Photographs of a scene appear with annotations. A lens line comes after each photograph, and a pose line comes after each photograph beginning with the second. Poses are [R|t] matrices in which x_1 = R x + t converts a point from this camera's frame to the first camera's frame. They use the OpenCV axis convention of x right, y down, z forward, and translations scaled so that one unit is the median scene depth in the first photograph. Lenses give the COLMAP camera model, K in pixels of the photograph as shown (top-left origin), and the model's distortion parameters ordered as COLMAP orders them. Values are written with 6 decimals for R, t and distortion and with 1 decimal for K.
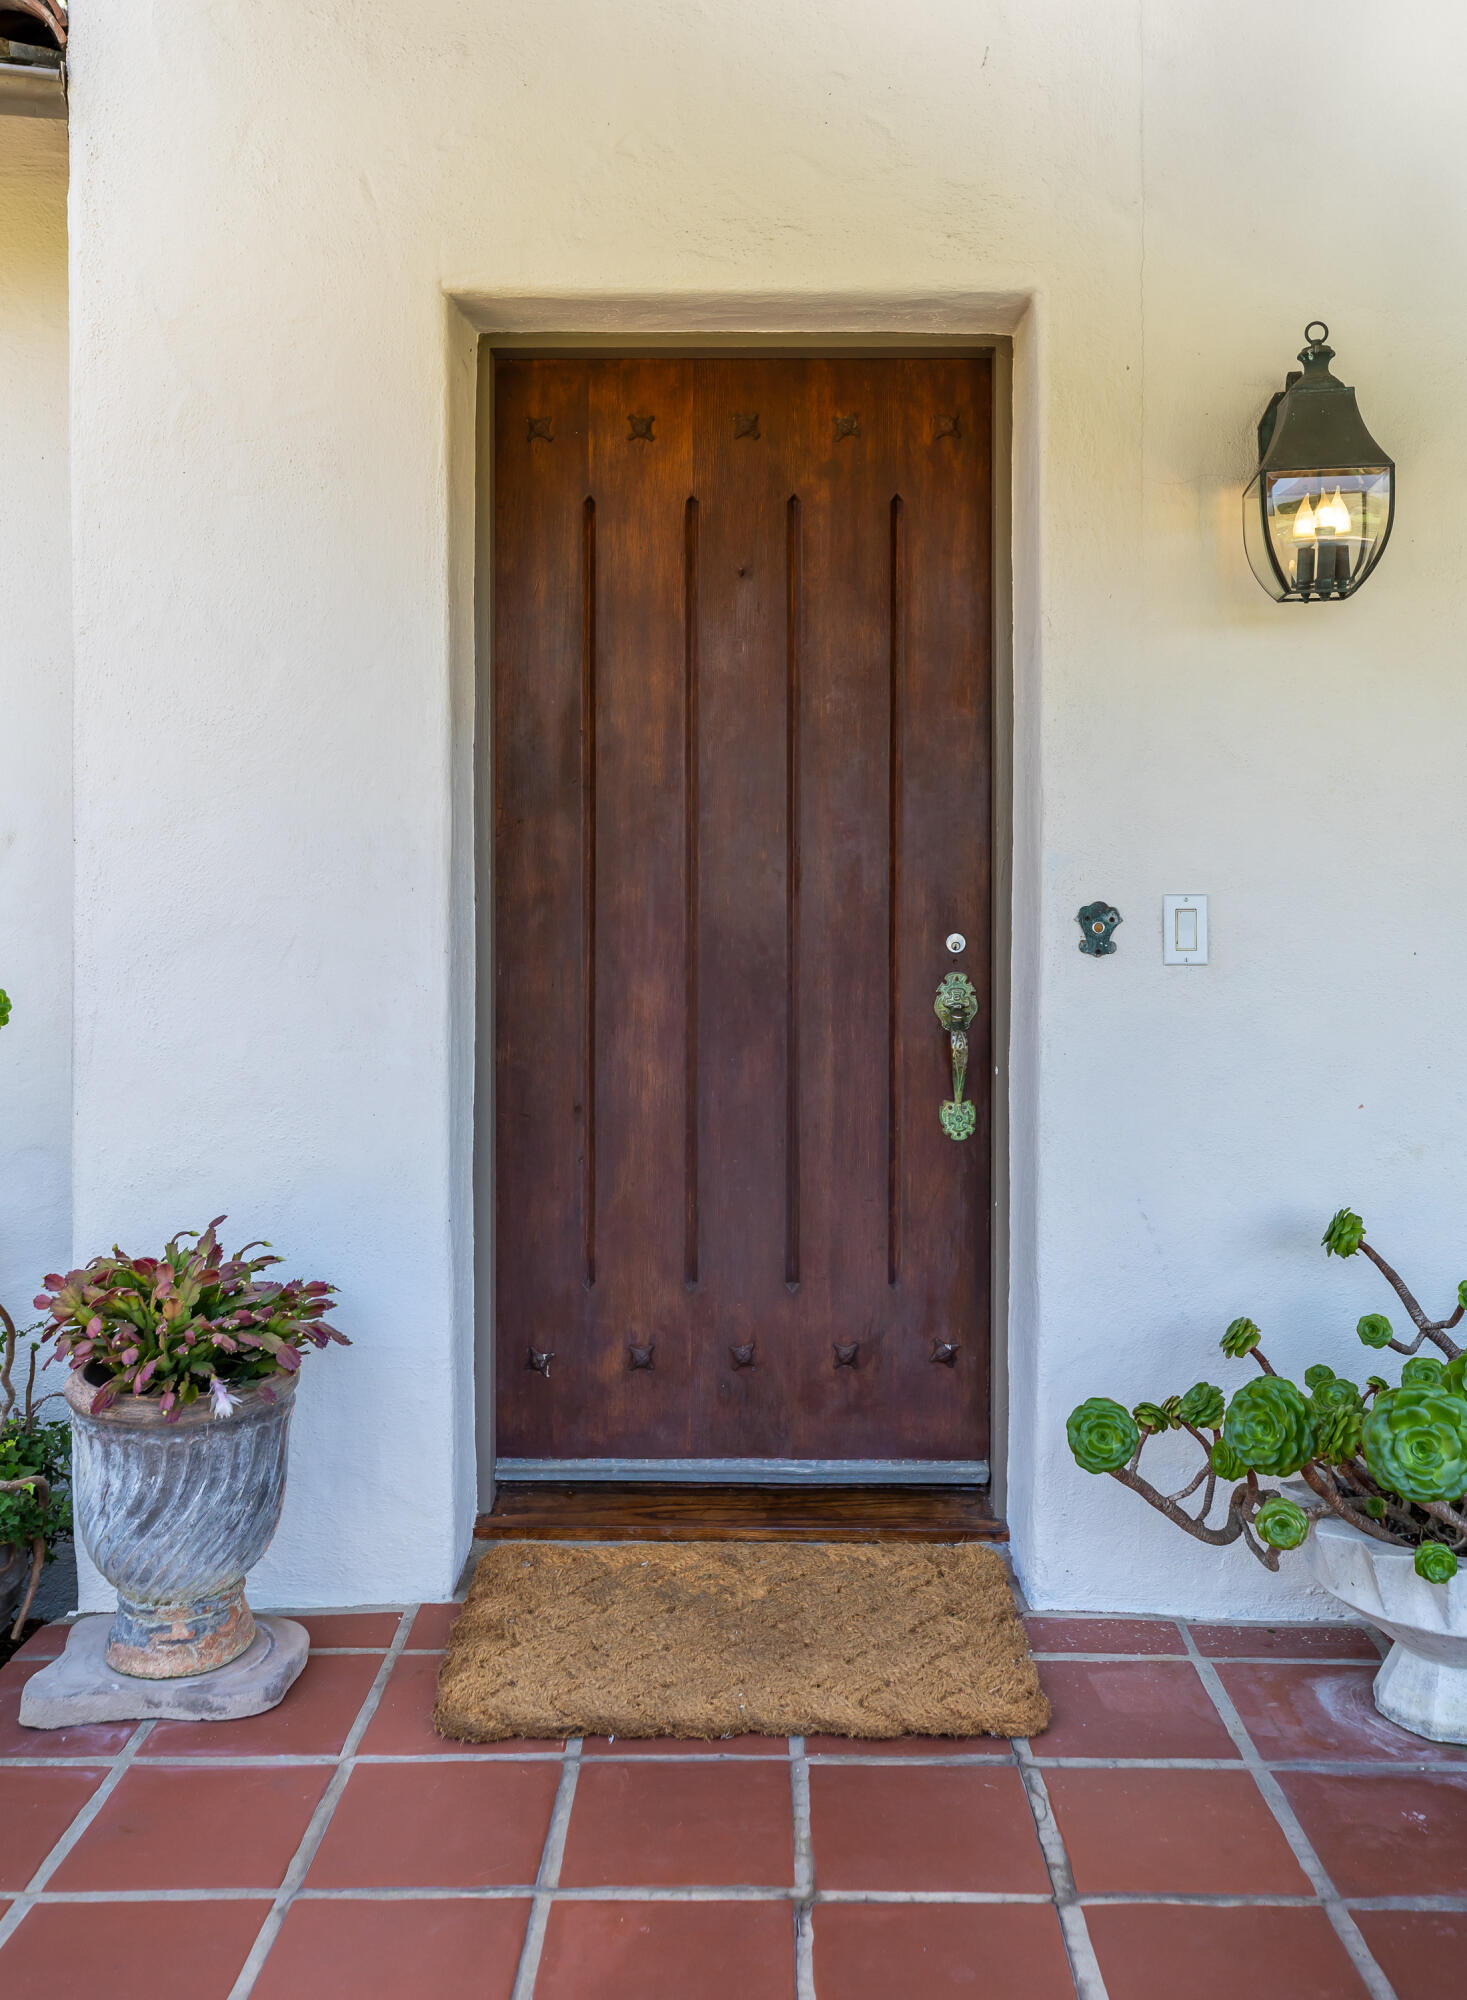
lens RADIAL K [[1628.1, 0, 737.8], [0, 1628.1, 931.9], [0, 0, 1]] dist [-0.009780, 0.013278]
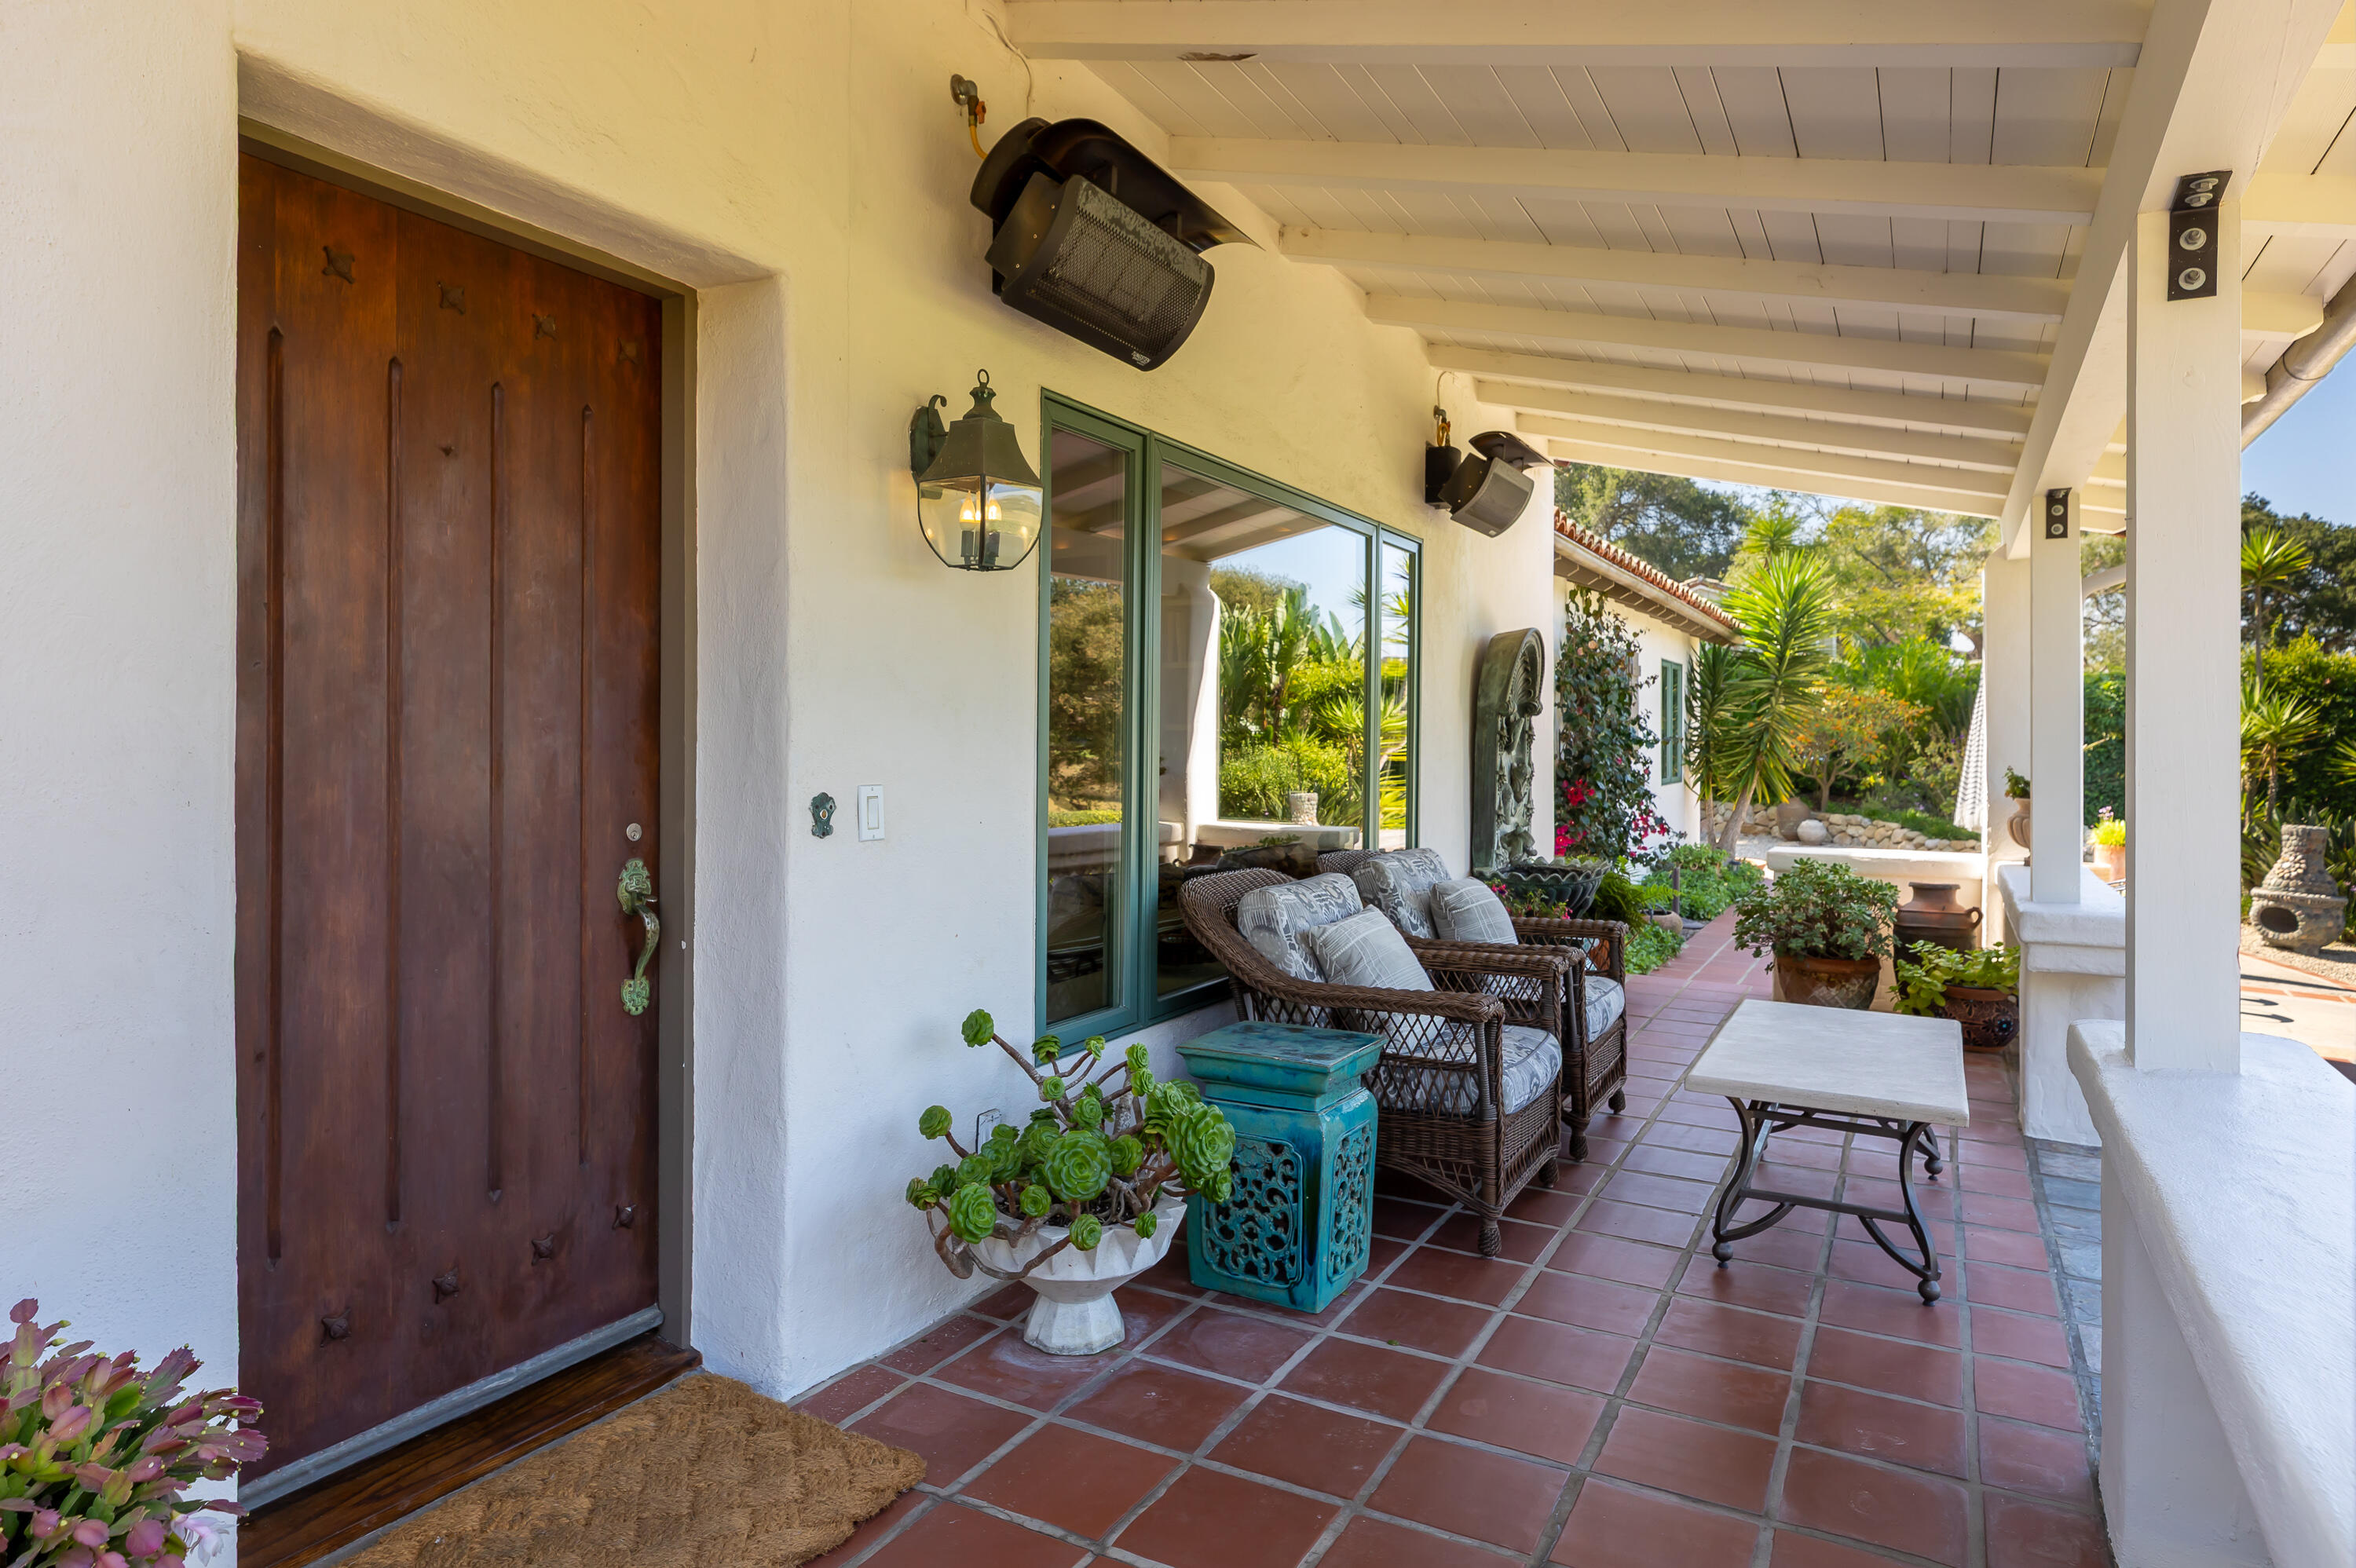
lens RADIAL K [[1335.0, 0, 1180.2], [0, 1335.0, 765.5], [0, 0, 1]] dist [0.001077, -0.001502]
pose [[0.491132, -0.011947, 0.871003, -0.461440], [0.019628, 0.999804, 0.002647, -0.032673], [-0.870864, 0.015796, 0.491270, 0.252775]]
